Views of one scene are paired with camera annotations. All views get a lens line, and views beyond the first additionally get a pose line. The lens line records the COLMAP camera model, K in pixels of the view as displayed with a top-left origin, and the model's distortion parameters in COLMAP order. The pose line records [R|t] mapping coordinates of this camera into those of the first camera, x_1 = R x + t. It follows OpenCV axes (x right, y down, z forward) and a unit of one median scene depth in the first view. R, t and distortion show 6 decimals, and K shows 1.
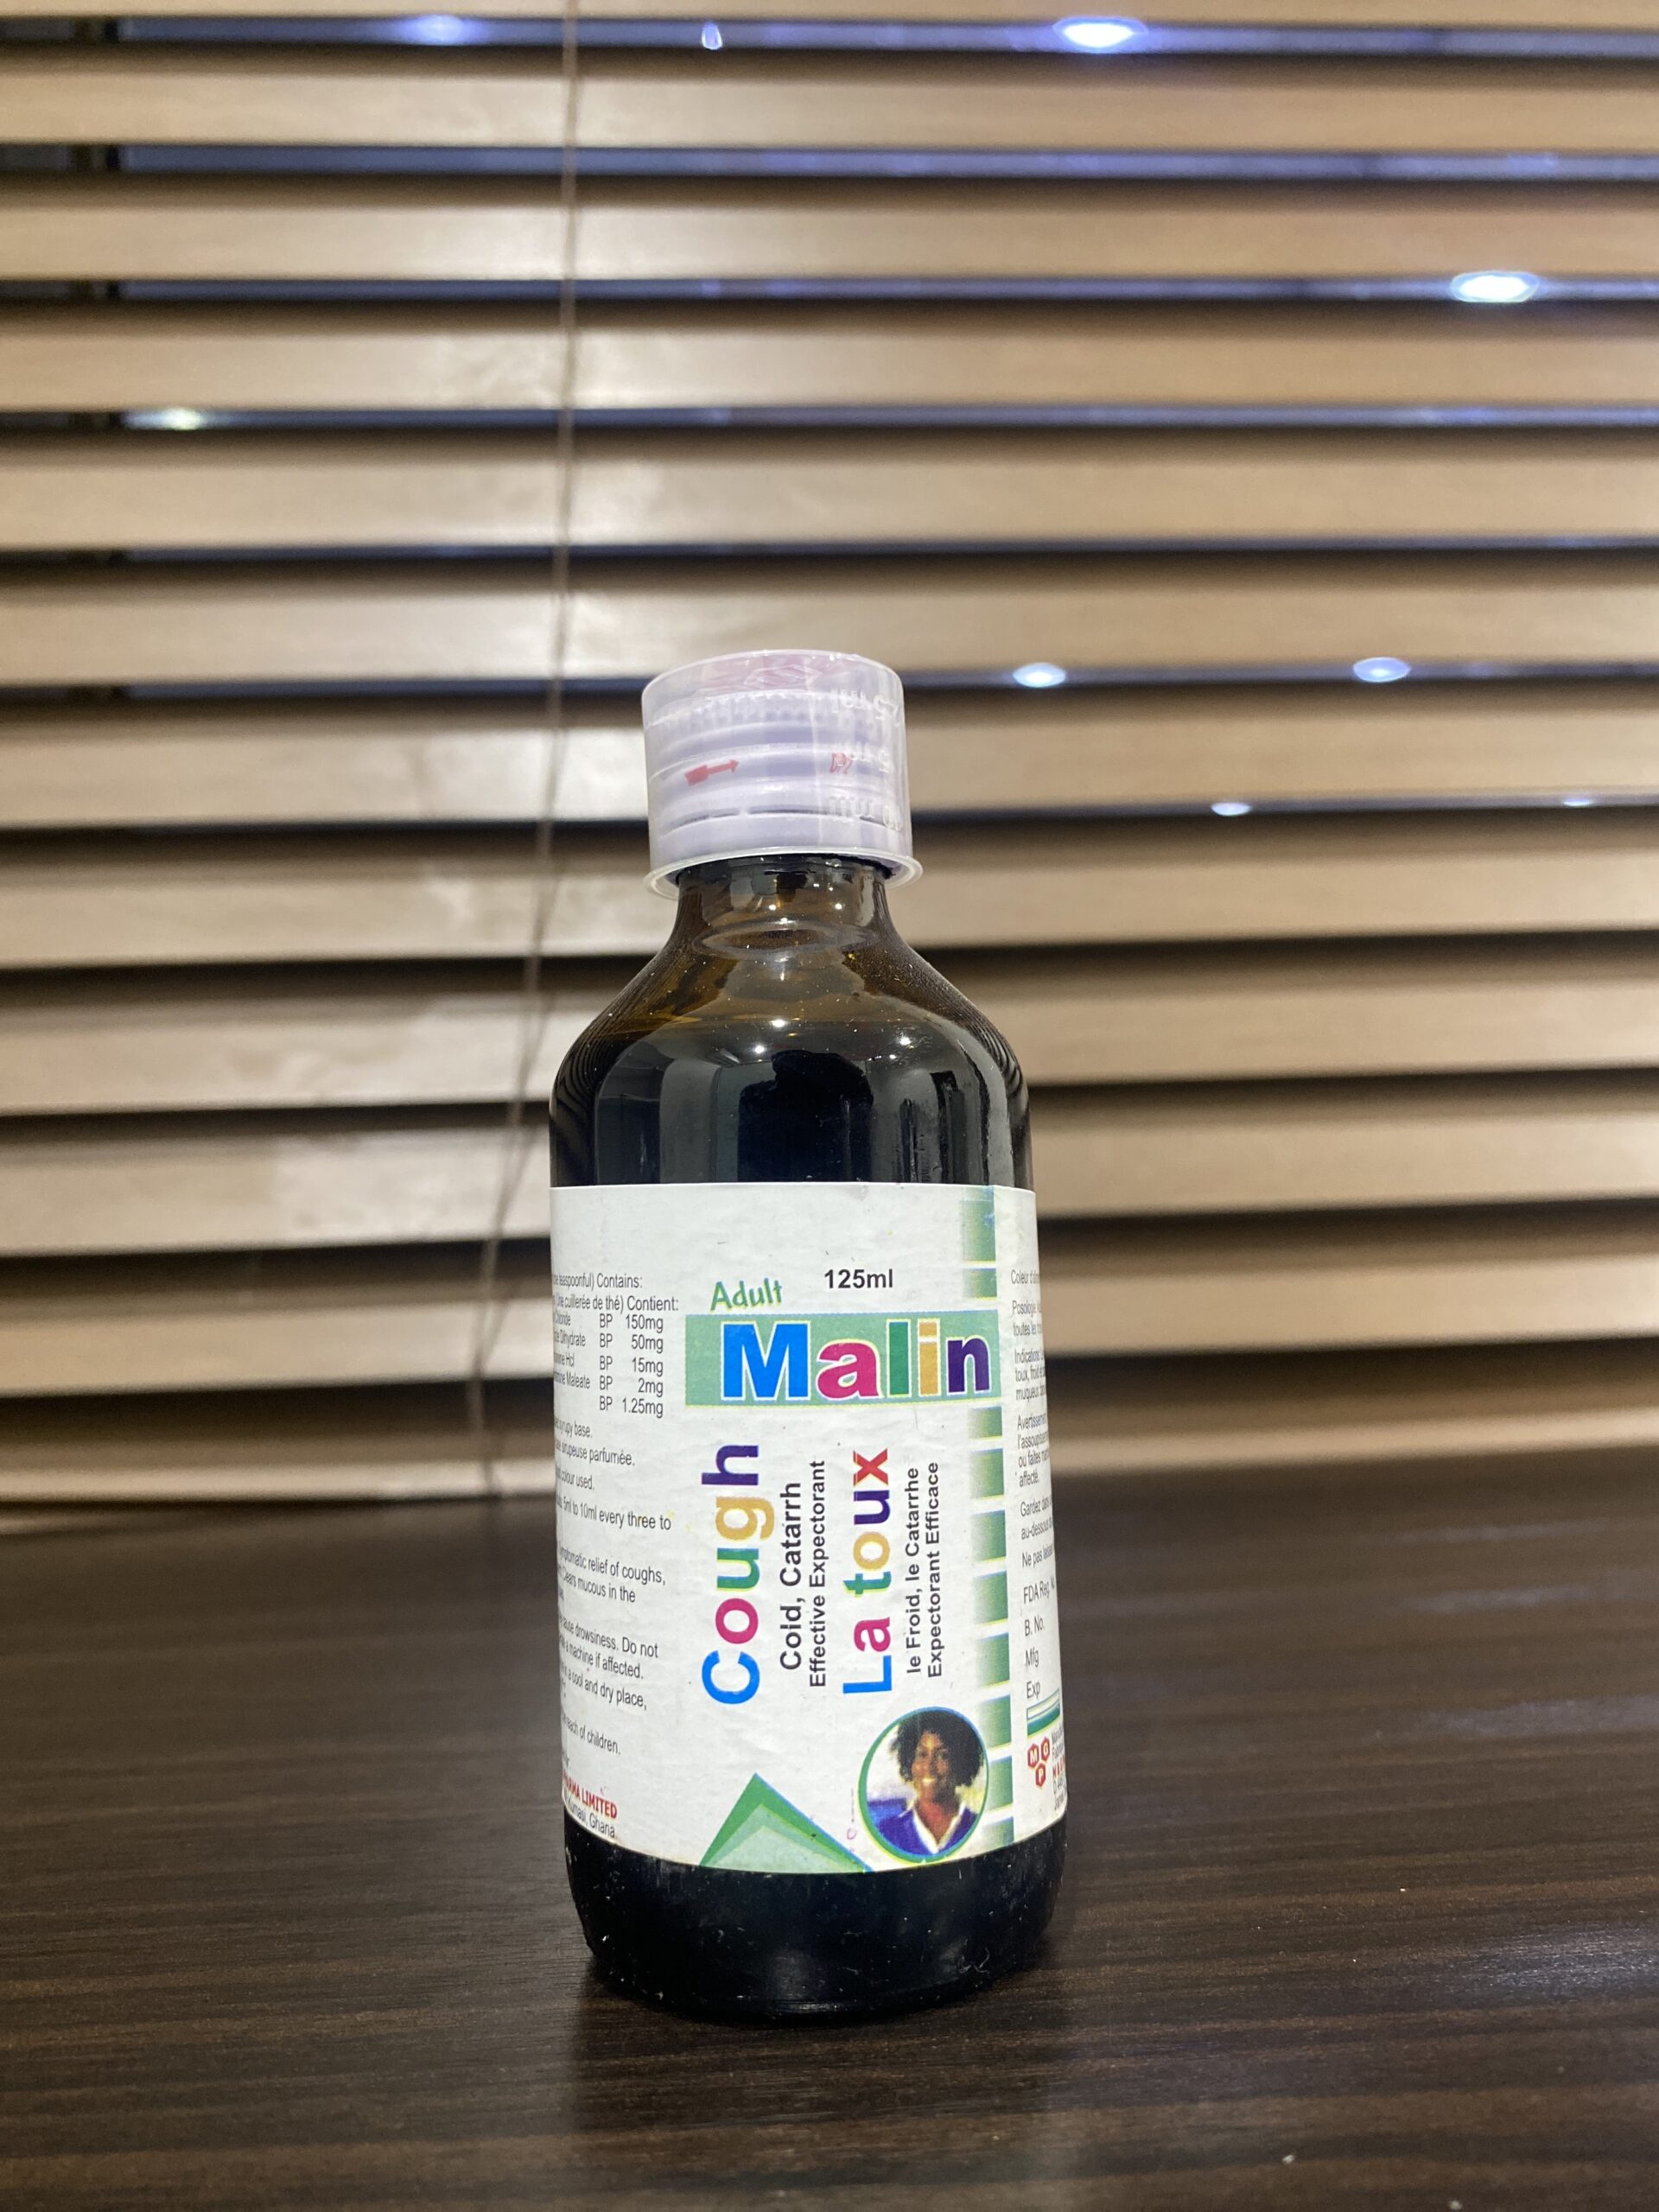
lens RADIAL K [[1795.1, 0, 851.6], [0, 1795.1, 1060.4], [0, 0, 1]] dist [-0.004102, 0.004004]
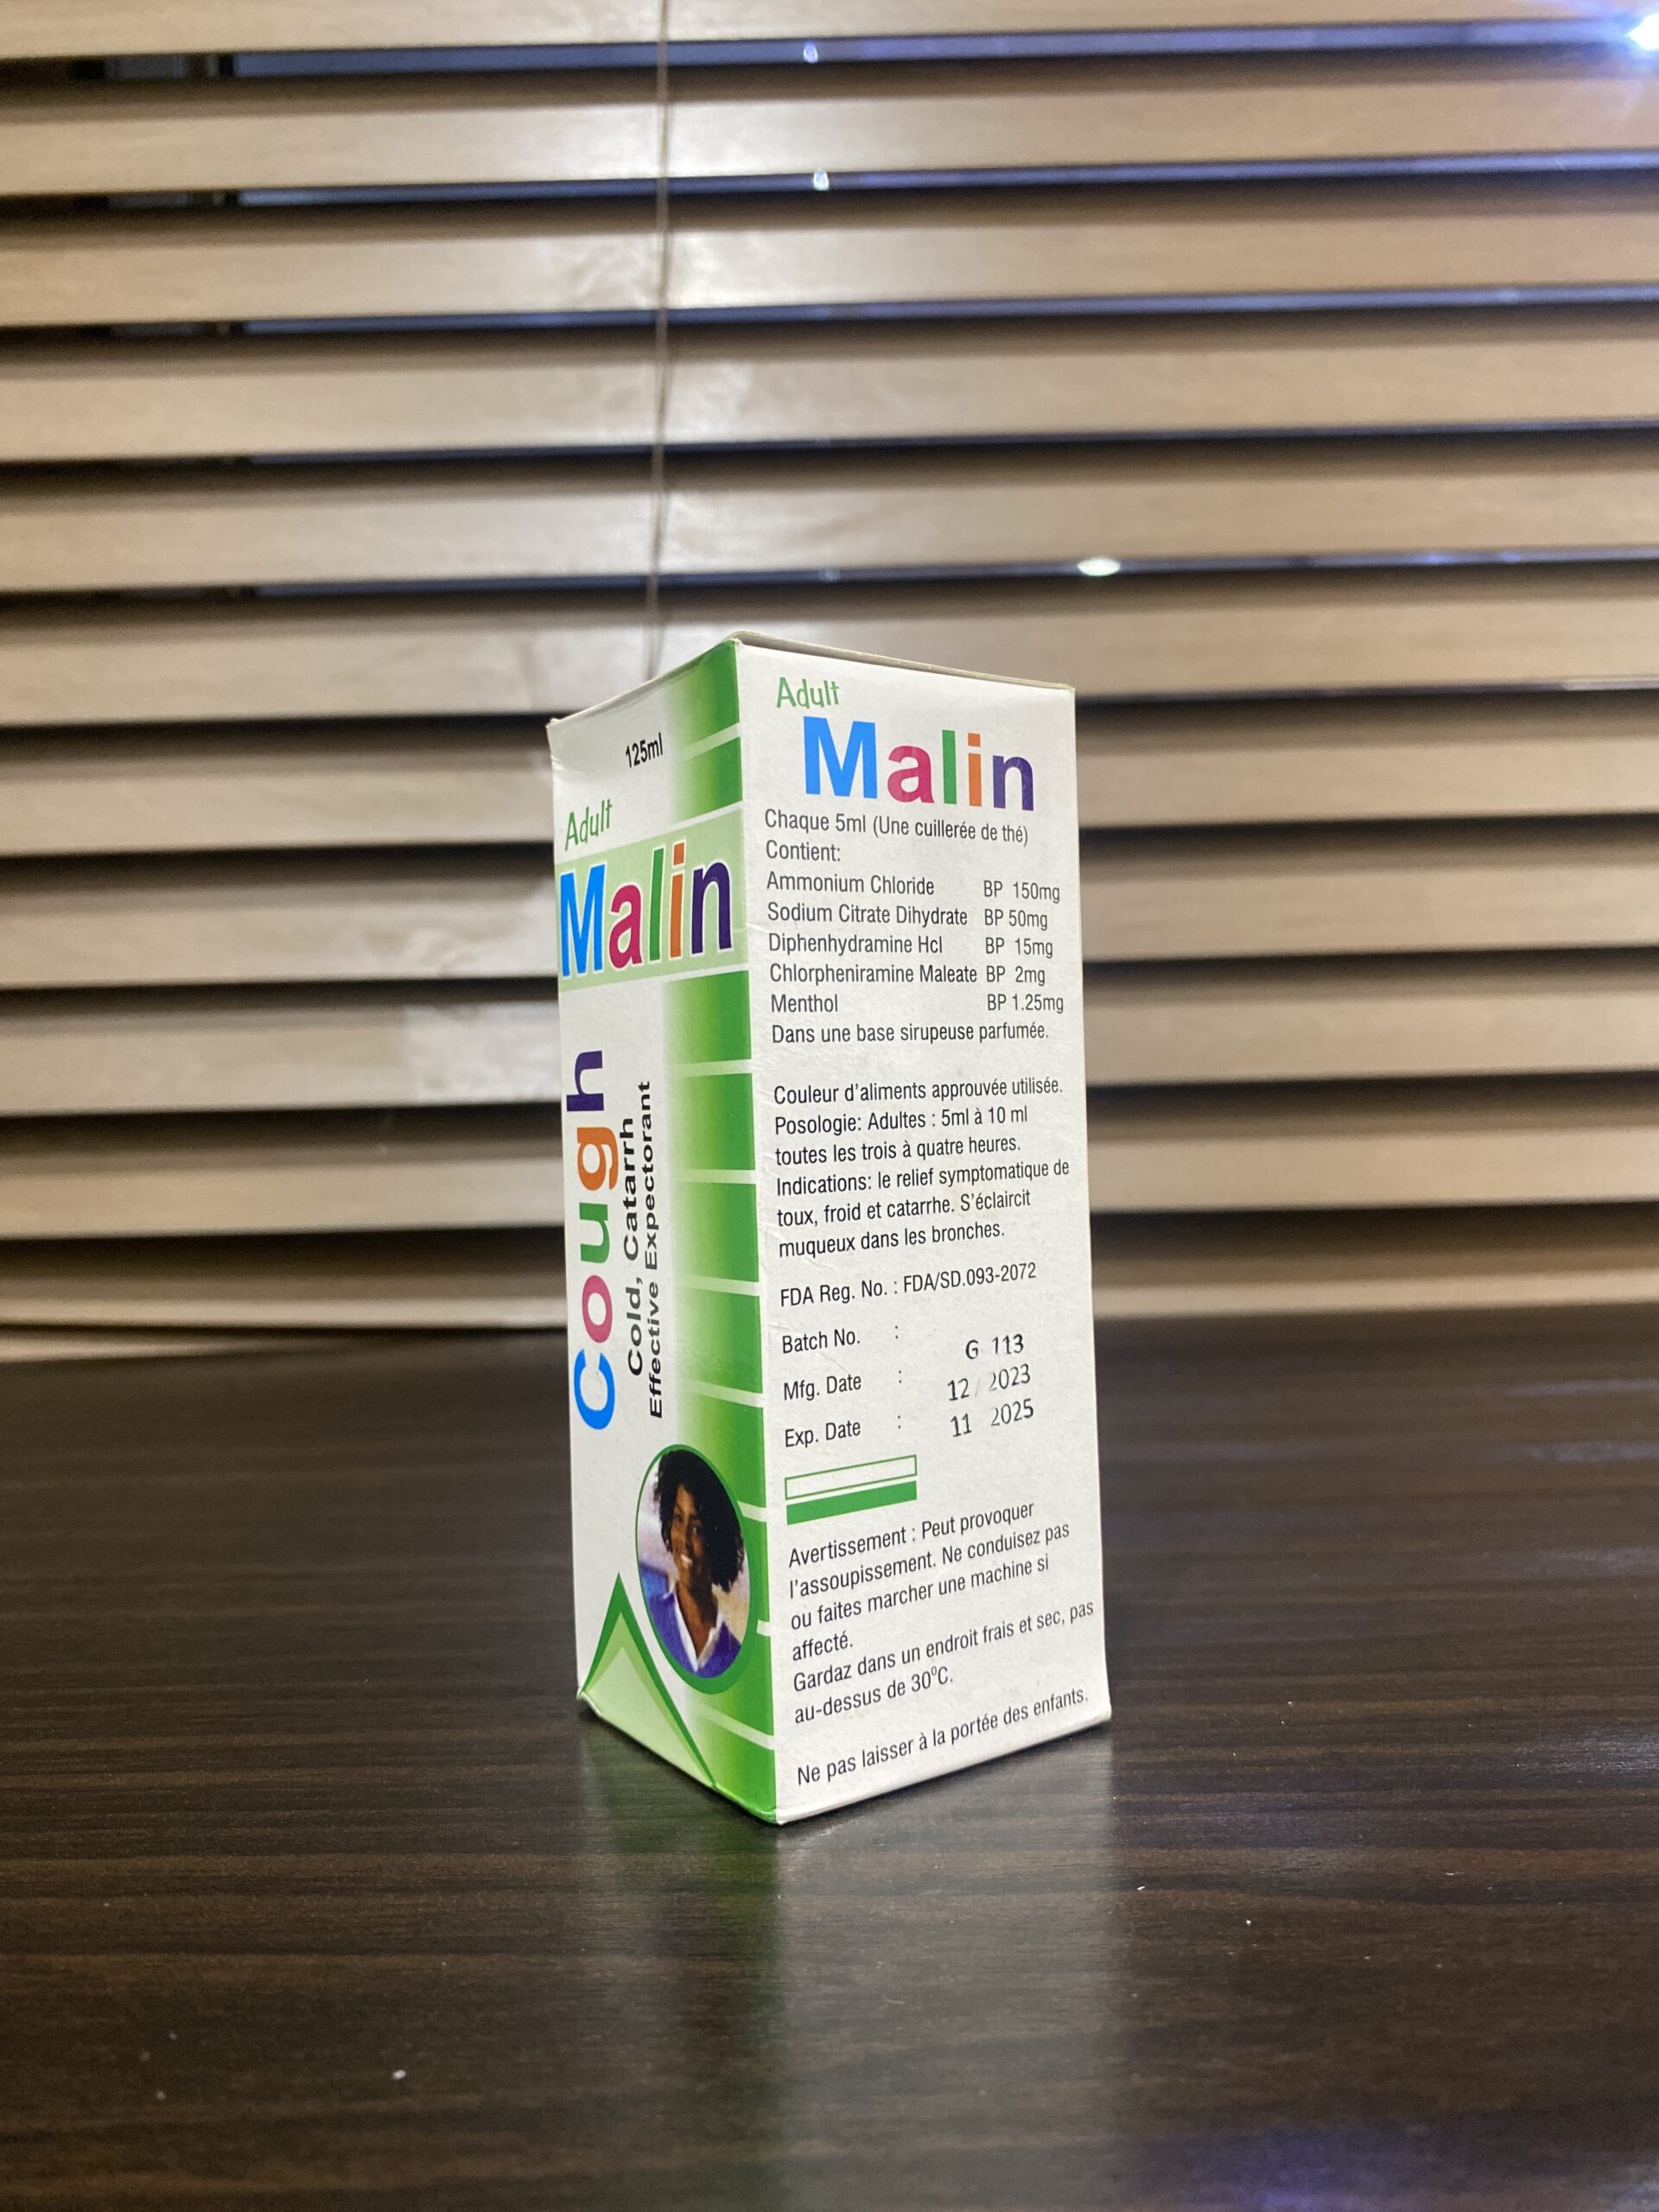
lens RADIAL K [[1688.0, 0, 829.5], [0, 1688.0, 1106.0], [0, 0, 1]] dist [-0.005021, 0.000520]
pose [[0.997936, 0.009961, -0.063437, 0.048630], [-0.003015, 0.994074, 0.108661, -0.085030], [0.064144, -0.108246, 0.992053, -0.158118]]
